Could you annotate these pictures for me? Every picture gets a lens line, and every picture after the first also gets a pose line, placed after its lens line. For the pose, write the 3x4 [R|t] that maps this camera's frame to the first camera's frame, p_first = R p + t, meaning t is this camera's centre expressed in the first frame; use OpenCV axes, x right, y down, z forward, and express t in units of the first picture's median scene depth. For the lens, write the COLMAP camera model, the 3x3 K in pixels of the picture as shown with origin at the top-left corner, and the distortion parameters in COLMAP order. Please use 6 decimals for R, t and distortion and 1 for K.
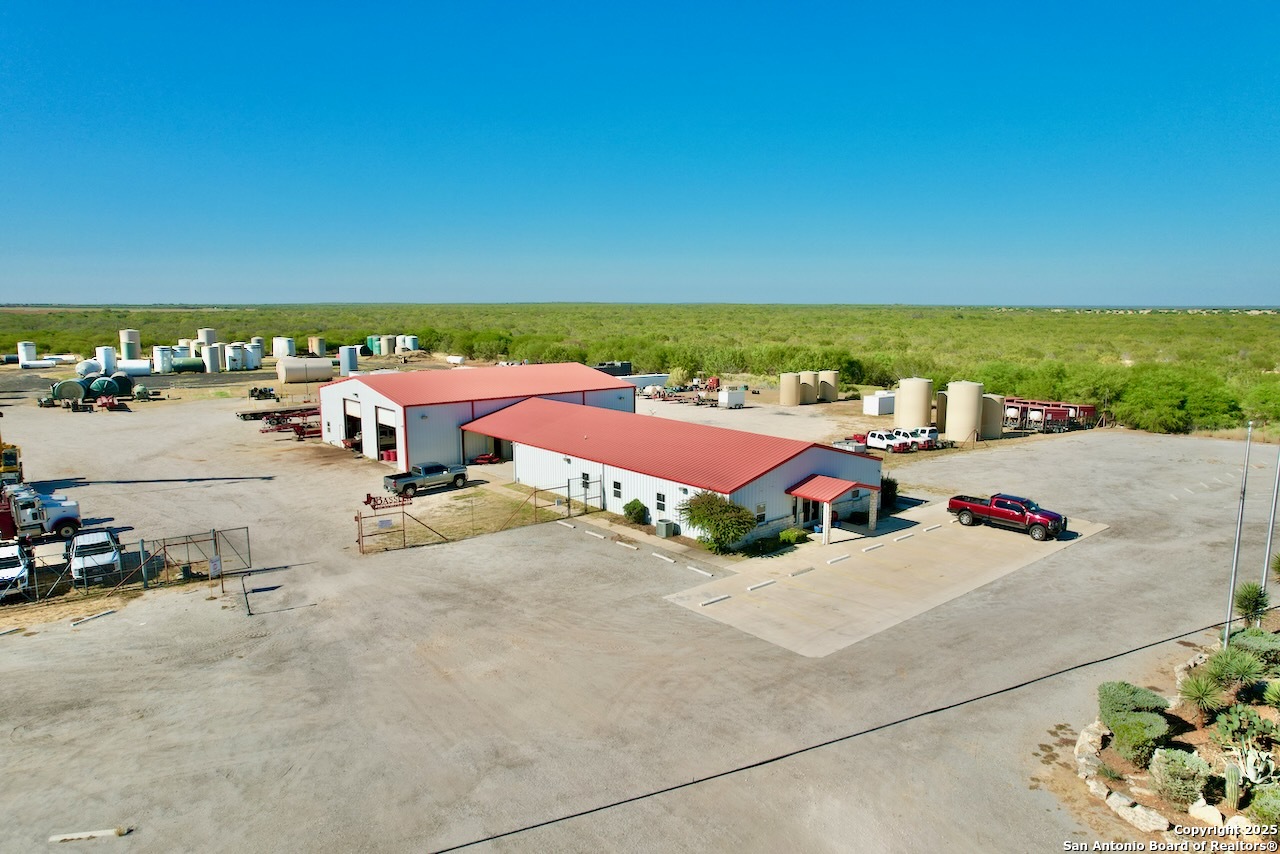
lens RADIAL K [[814.4, 0, 641.9], [0, 814.4, 447.1], [0, 0, 1]] dist [-0.083842, 0.074570]
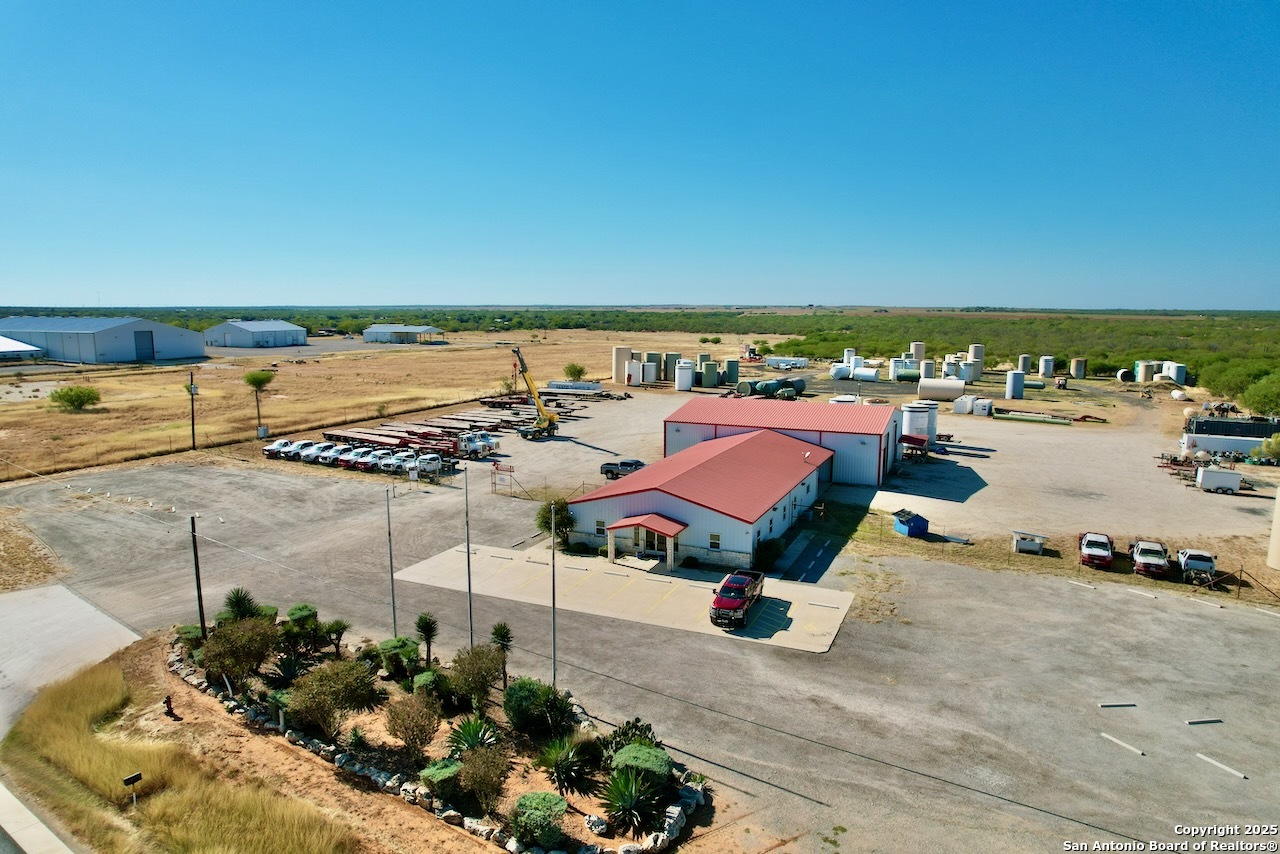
lens RADIAL K [[814.4, 0, 641.9], [0, 814.4, 447.1], [0, 0, 1]] dist [-0.083842, 0.074570]
pose [[0.437731, 0.152559, -0.886068, 1.255237], [-0.157454, 0.983277, 0.091512, -0.169282], [0.885212, 0.099457, 0.454432, 0.414426]]
